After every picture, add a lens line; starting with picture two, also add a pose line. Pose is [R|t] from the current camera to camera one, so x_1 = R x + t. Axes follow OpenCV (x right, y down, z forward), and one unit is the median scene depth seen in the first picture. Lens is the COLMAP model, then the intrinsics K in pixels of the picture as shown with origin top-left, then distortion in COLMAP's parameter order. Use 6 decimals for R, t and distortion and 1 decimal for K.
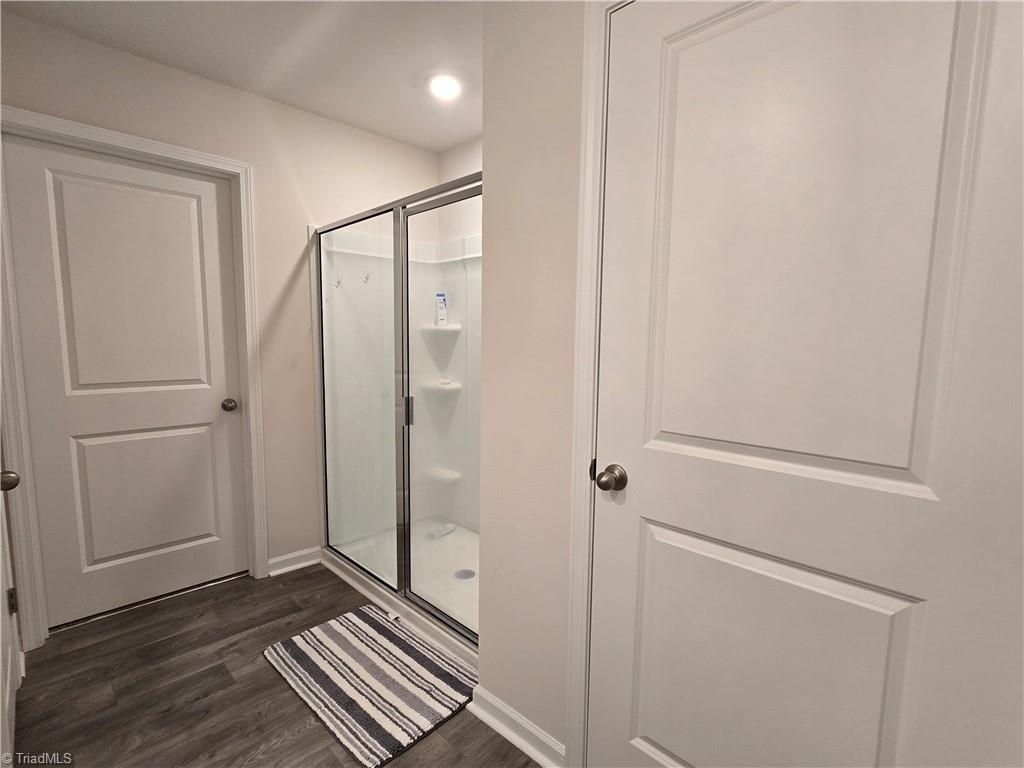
lens RADIAL K [[495.8, 0, 507.3], [0, 495.8, 392.8], [0, 0, 1]] dist [-0.000264, 0.000554]
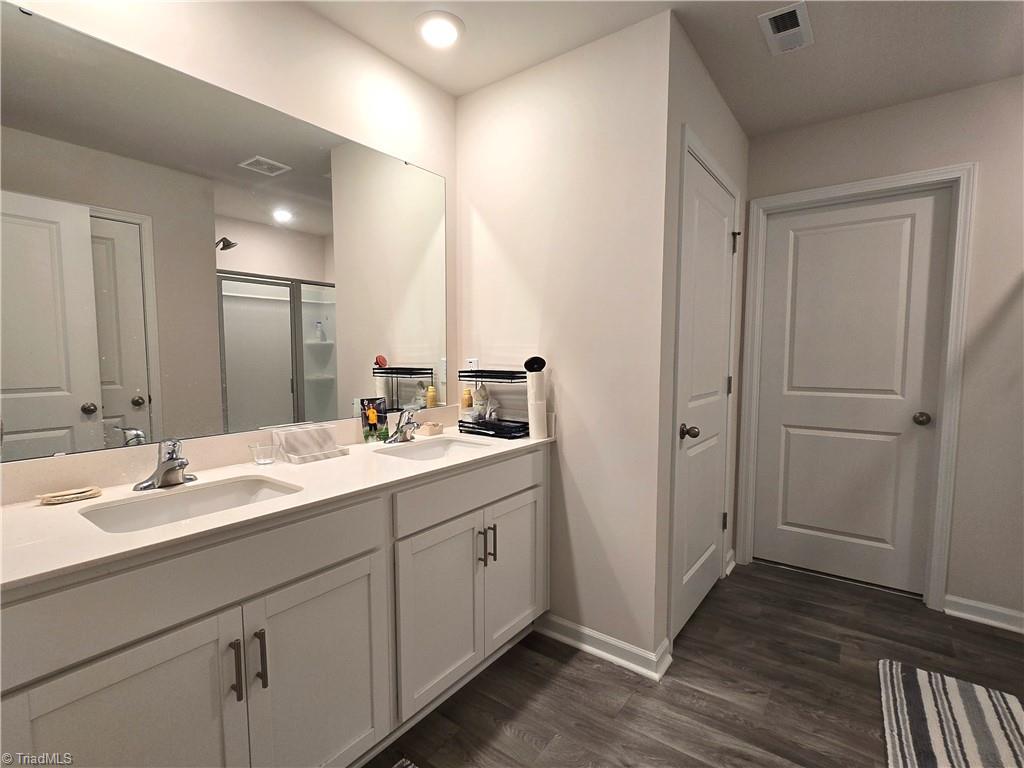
lens RADIAL K [[495.8, 0, 507.3], [0, 495.8, 392.8], [0, 0, 1]] dist [-0.000264, 0.000554]
pose [[0.149592, 0.066172, -0.986531, 0.331364], [-0.105640, 0.993116, 0.050596, 0.012601], [0.983088, 0.096649, 0.155553, 0.044758]]
